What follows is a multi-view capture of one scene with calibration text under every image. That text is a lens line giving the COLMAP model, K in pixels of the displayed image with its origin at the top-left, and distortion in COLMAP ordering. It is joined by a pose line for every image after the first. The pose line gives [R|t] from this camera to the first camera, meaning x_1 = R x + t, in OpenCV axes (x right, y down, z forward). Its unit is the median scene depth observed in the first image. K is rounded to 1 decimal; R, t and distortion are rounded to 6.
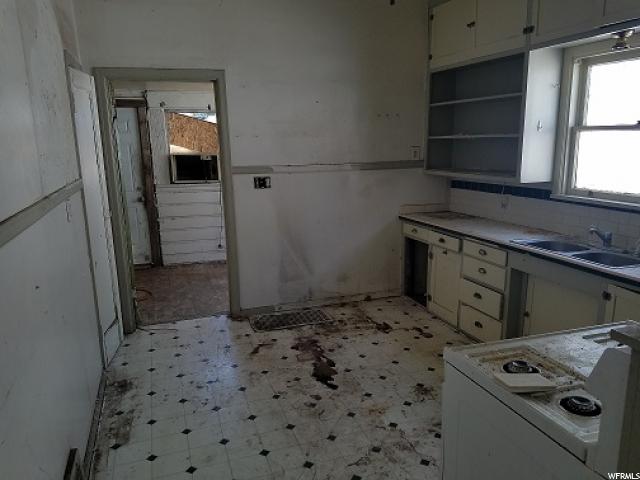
lens RADIAL K [[480.0, 0, 320.0], [0, 480.0, 240.0], [0, 0, 1]] dist [0.039247, 0.000077]
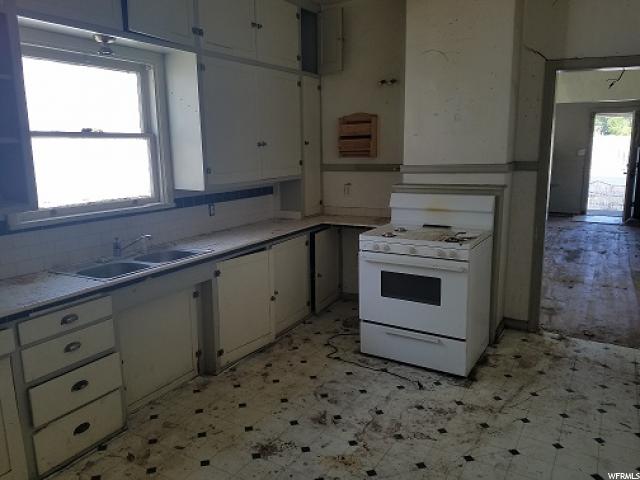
lens RADIAL K [[480.0, 0, 320.0], [0, 480.0, 240.0], [0, 0, 1]] dist [0.039247, 0.000077]
pose [[-0.637255, -0.121090, 0.761080, -0.435108], [0.181902, 0.936039, 0.301235, -0.255150], [-0.748877, 0.330406, -0.574469, 1.344657]]
